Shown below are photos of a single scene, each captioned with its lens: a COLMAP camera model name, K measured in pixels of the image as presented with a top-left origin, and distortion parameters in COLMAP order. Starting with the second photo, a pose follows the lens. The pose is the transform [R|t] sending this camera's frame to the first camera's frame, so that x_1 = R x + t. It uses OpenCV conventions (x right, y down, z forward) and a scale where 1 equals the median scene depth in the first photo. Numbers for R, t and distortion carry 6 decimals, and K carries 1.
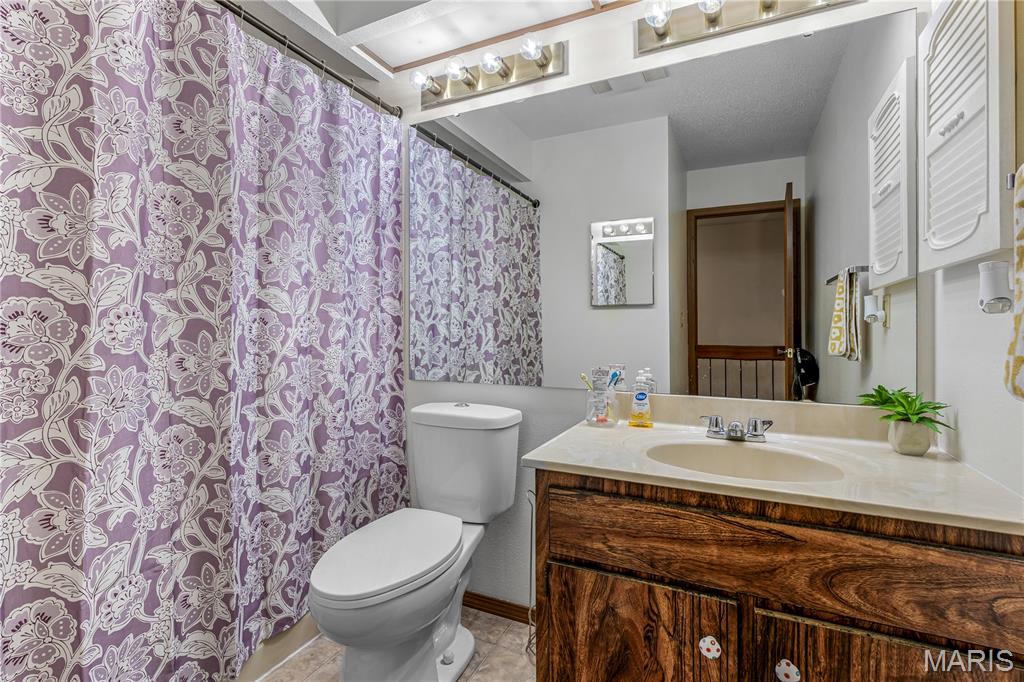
lens RADIAL K [[487.1, 0, 510.7], [0, 487.1, 331.7], [0, 0, 1]] dist [0.000858, -0.003102]
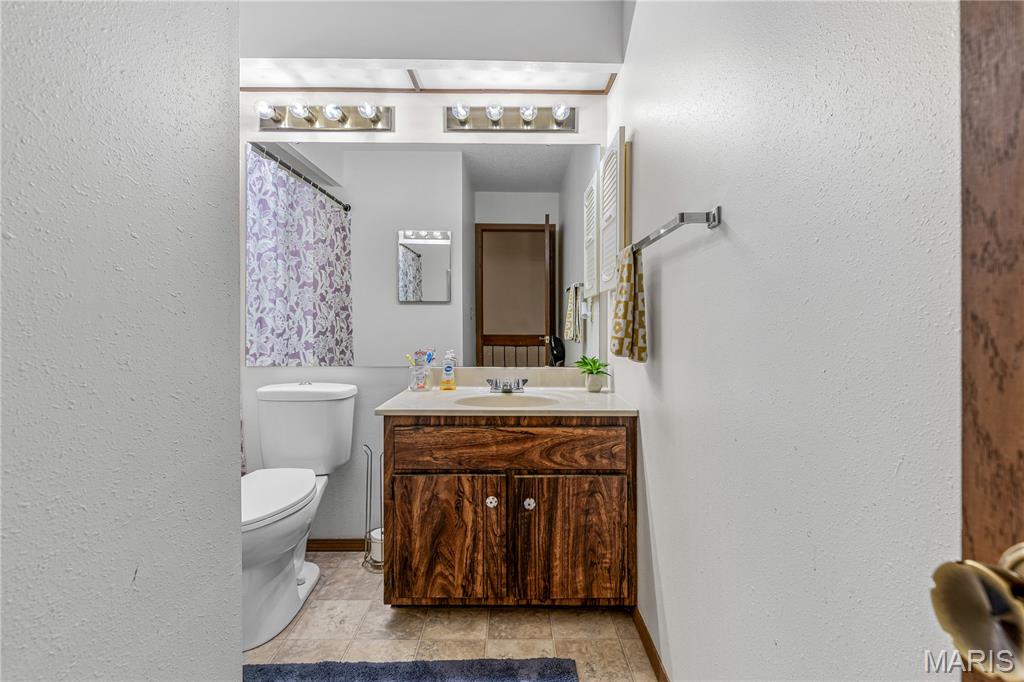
lens RADIAL K [[487.1, 0, 533.4], [0, 487.1, 321.1], [0, 0, 1]] dist [0.000858, -0.003102]
pose [[0.890745, 0.004125, 0.454484, -0.158473], [-0.002679, 0.999989, -0.003825, -0.004928], [-0.454495, 0.002189, 0.890746, -0.389532]]
